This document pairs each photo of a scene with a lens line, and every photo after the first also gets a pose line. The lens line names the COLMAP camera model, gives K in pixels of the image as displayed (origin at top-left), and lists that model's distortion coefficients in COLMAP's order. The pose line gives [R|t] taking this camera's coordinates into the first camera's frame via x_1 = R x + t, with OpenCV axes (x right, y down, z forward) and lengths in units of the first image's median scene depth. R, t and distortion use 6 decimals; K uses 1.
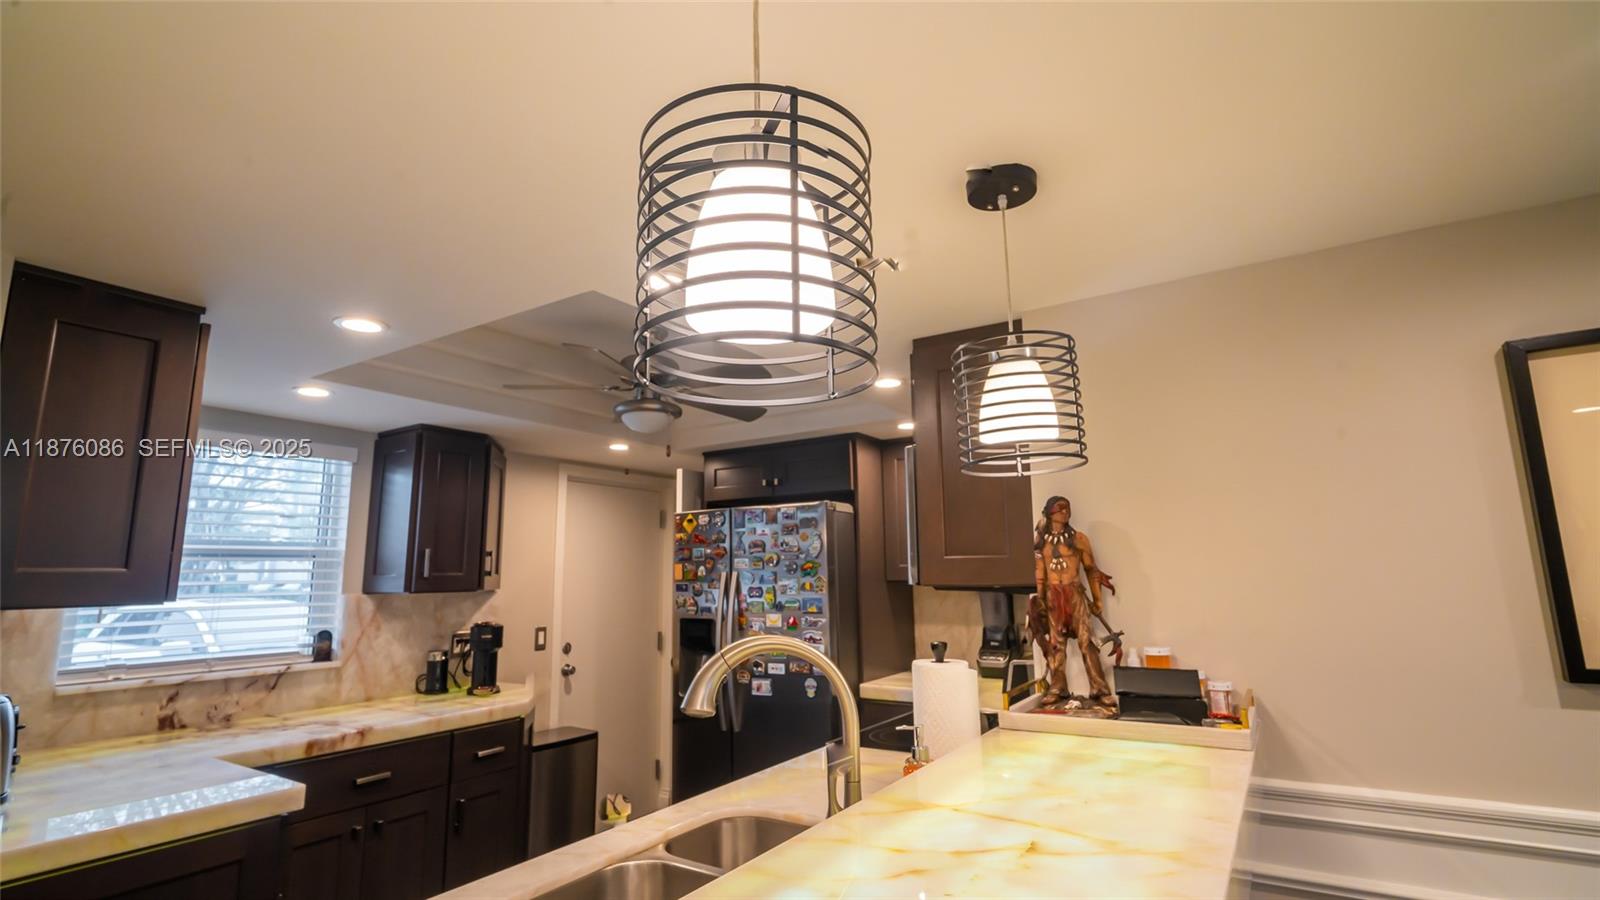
lens RADIAL K [[744.5, 0, 791.0], [0, 744.5, 444.5], [0, 0, 1]] dist [0.013252, -0.005229]
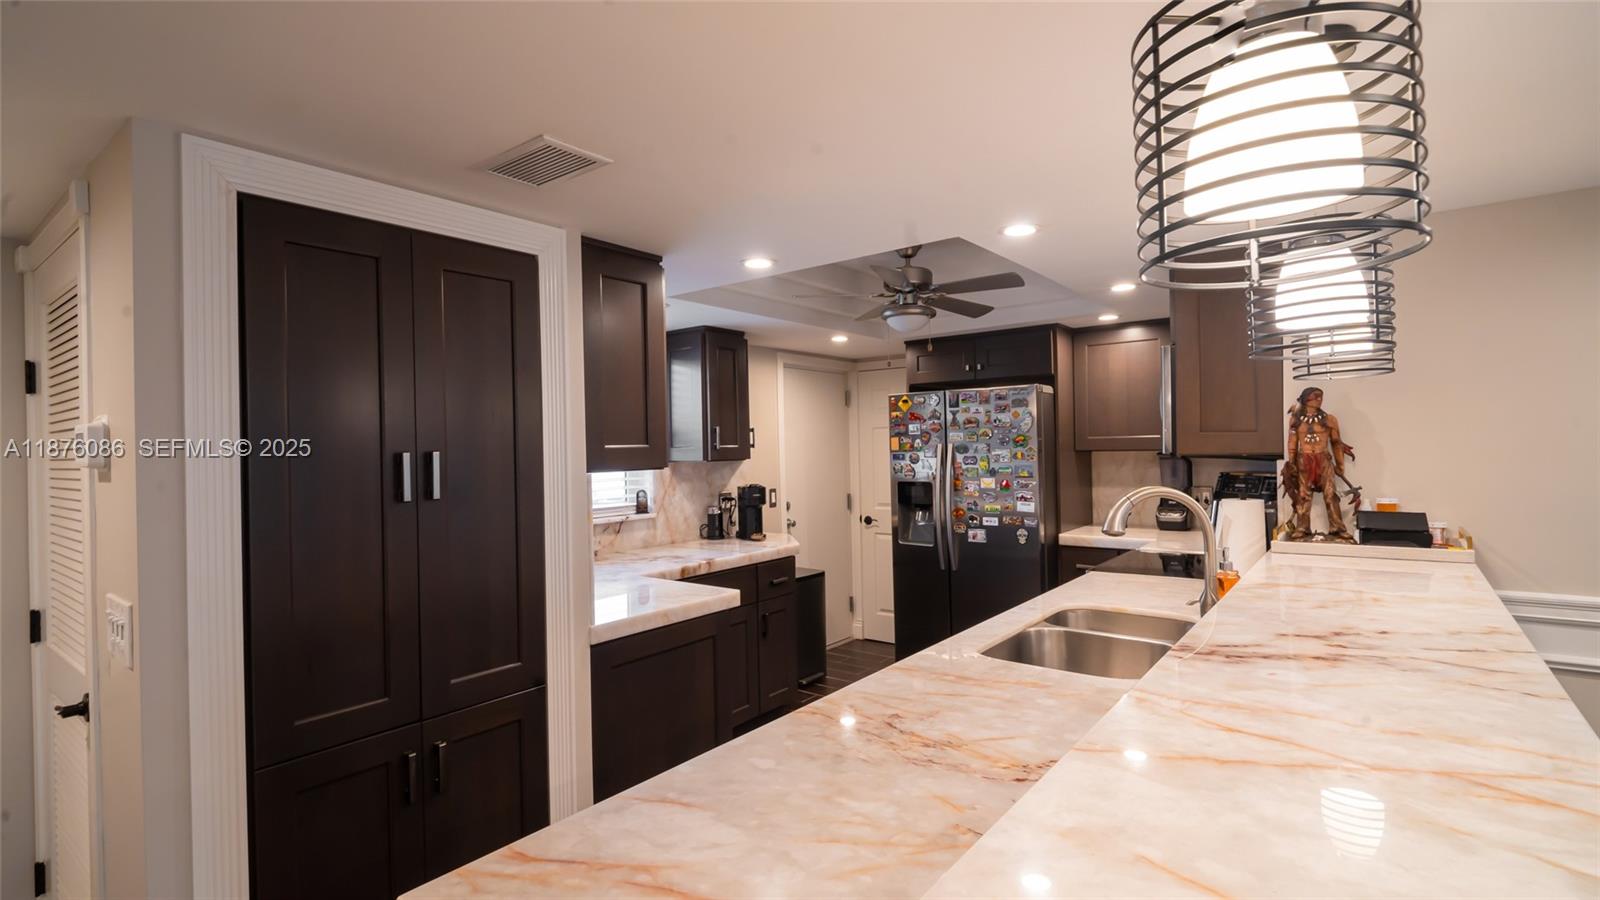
lens RADIAL K [[744.5, 0, 792.4], [0, 744.5, 438.4], [0, 0, 1]] dist [0.013252, -0.005229]
pose [[0.997008, -0.005890, -0.077073, -0.248530], [0.018525, 0.986243, 0.164263, -0.041350], [0.075046, -0.165200, 0.983401, -0.208935]]
